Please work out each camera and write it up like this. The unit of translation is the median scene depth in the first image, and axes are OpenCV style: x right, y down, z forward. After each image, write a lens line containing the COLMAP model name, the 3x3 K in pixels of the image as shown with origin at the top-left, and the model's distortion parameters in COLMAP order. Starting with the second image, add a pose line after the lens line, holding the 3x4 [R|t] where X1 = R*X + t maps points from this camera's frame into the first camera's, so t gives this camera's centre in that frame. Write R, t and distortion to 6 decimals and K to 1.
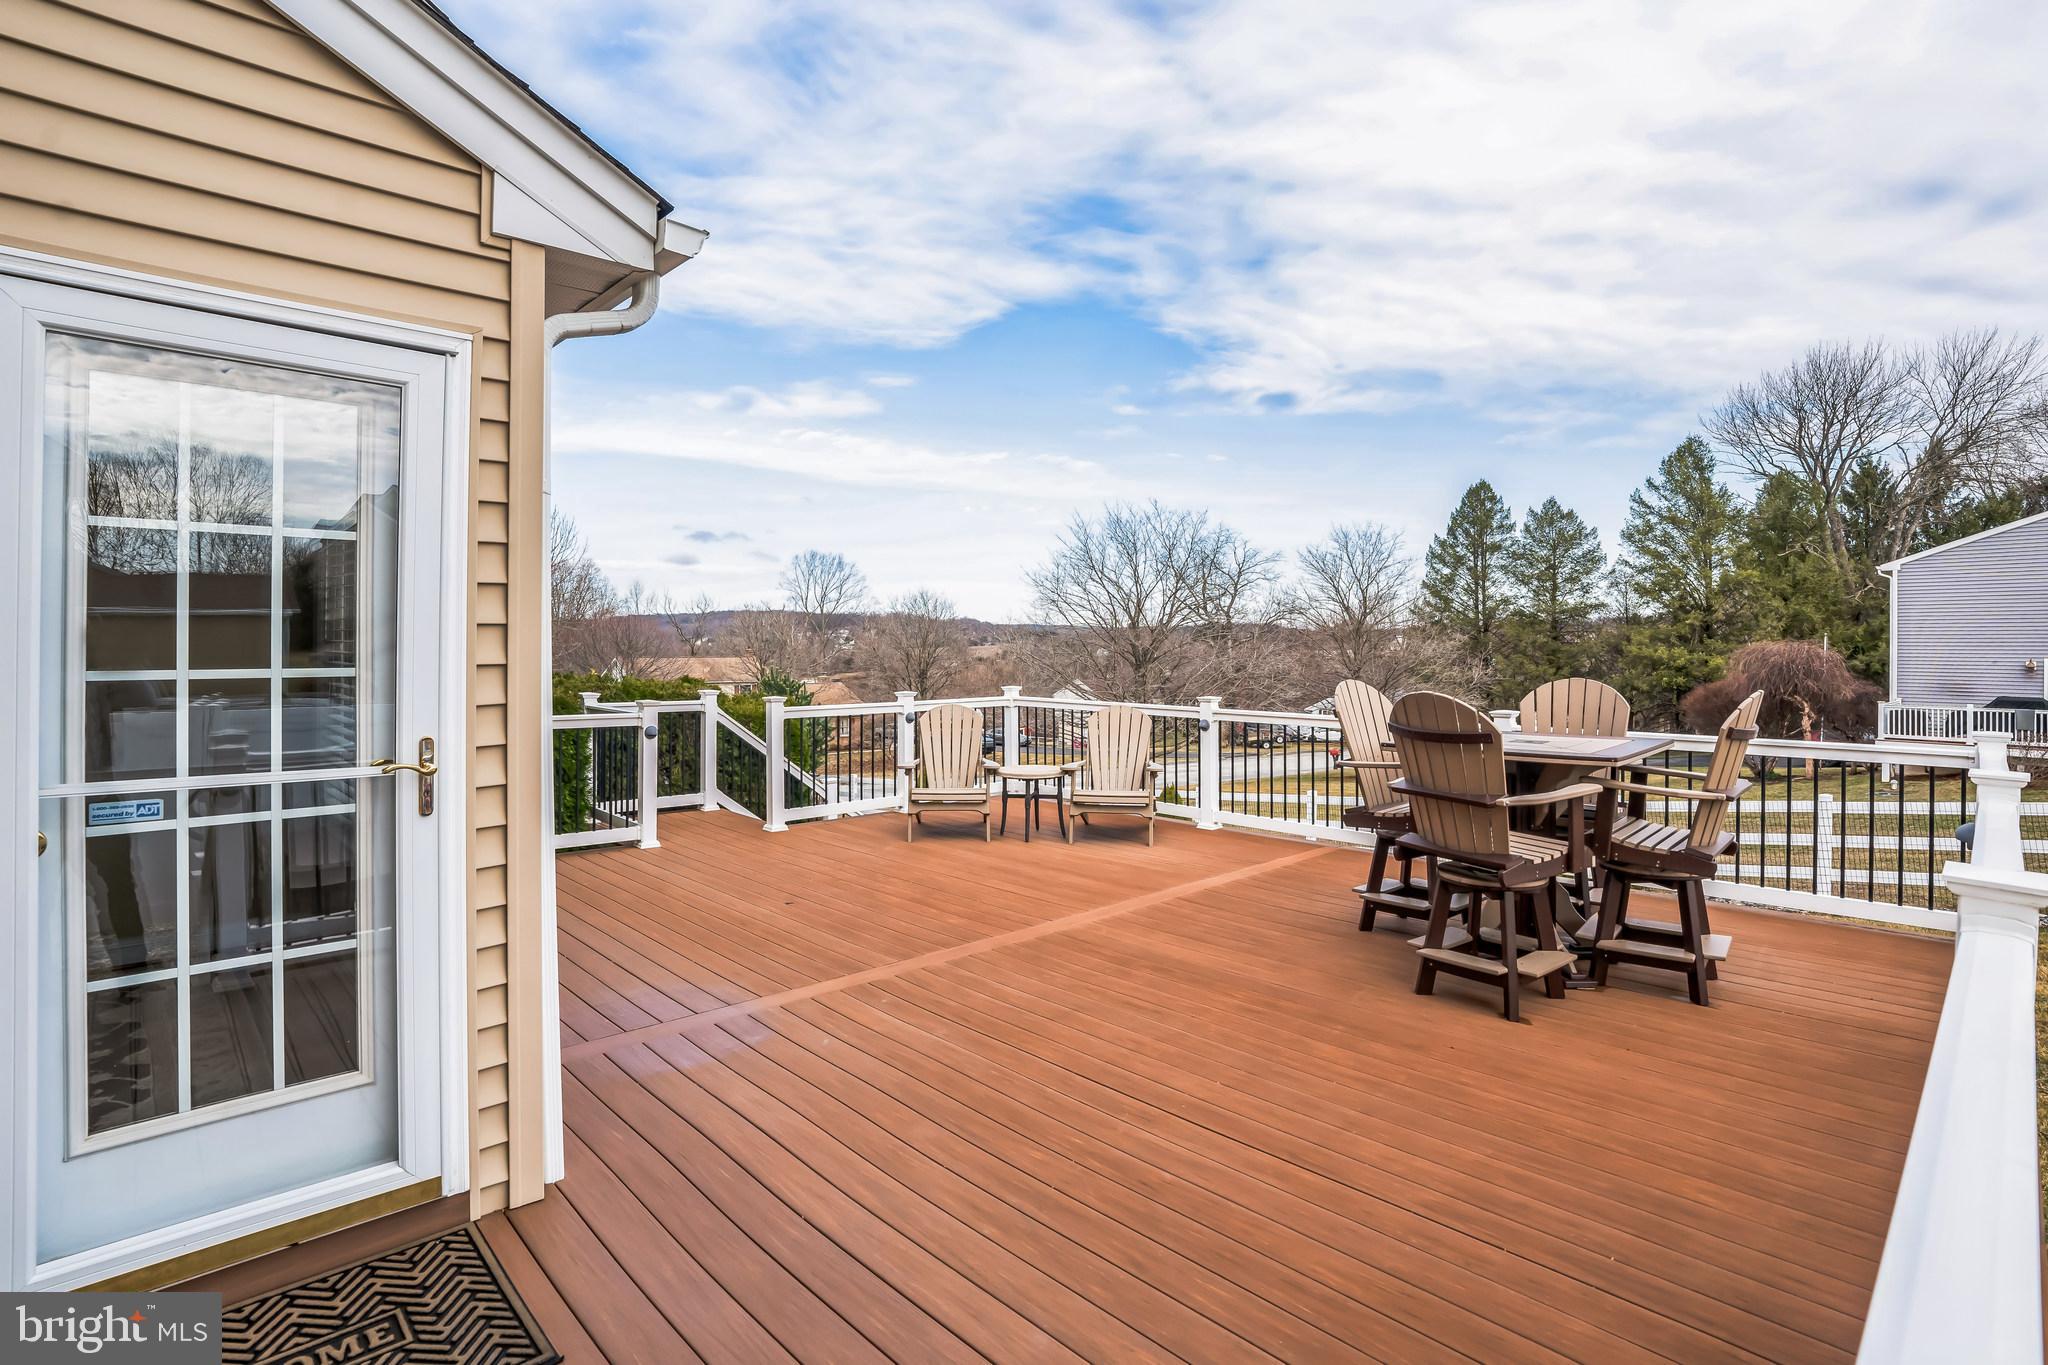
lens RADIAL K [[943.3, 0, 1018.2], [0, 943.3, 666.9], [0, 0, 1]] dist [-0.018498, -0.000373]
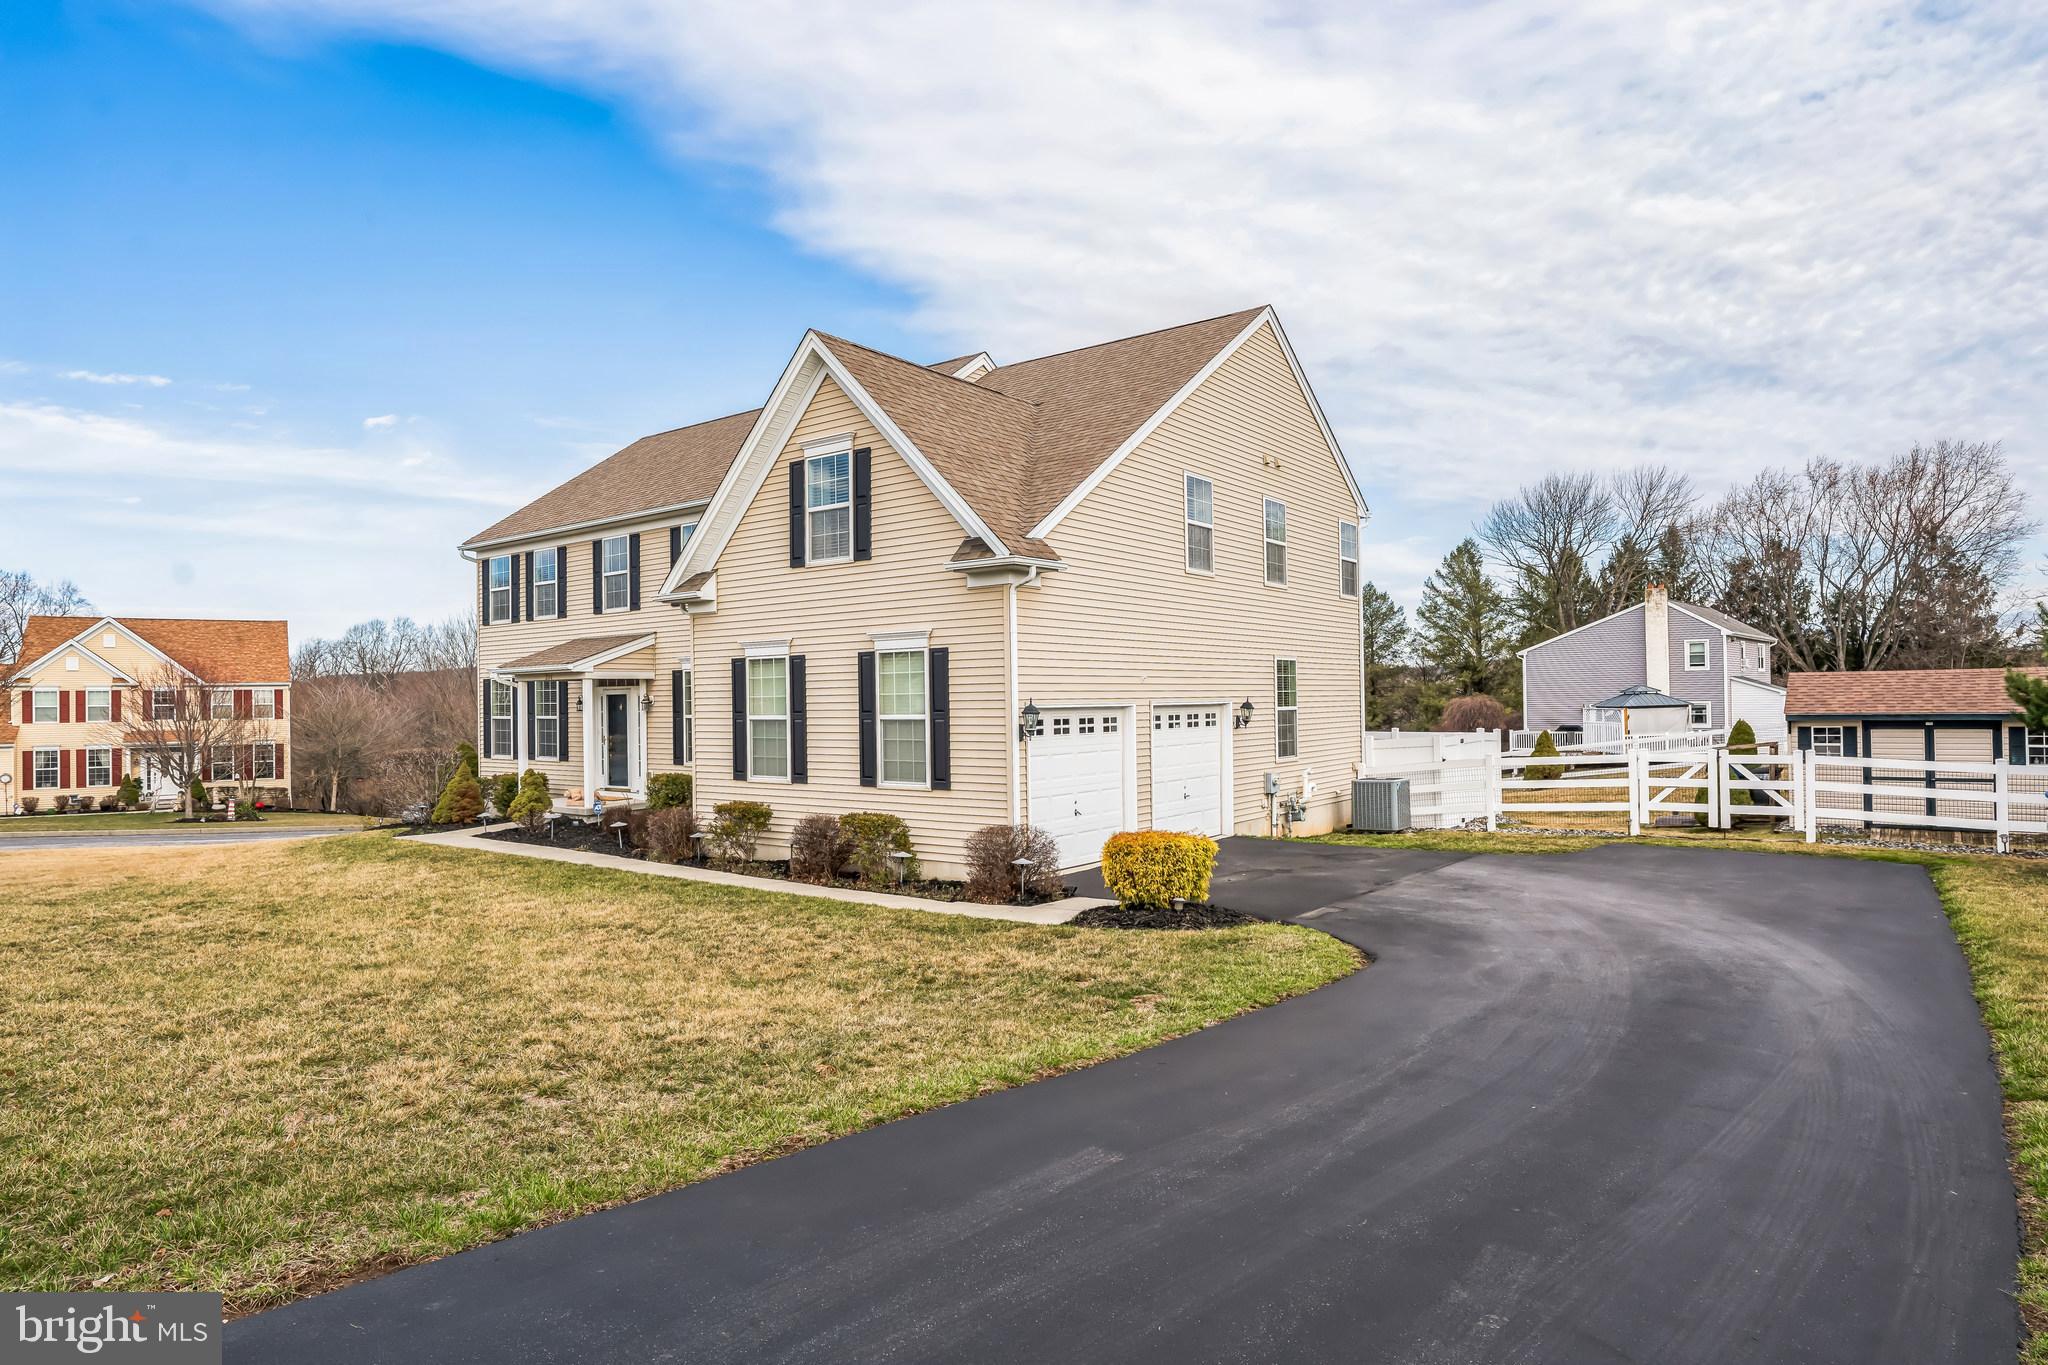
lens RADIAL K [[1151.1, 0, 1022.3], [0, 1151.1, 689.8], [0, 0, 1]] dist [-0.001574, 0.000172]
pose [[0.985526, -0.015830, 0.168785, -0.180068], [0.021002, 0.999362, -0.028900, 0.002006], [-0.168220, 0.032027, 0.985229, -0.498933]]
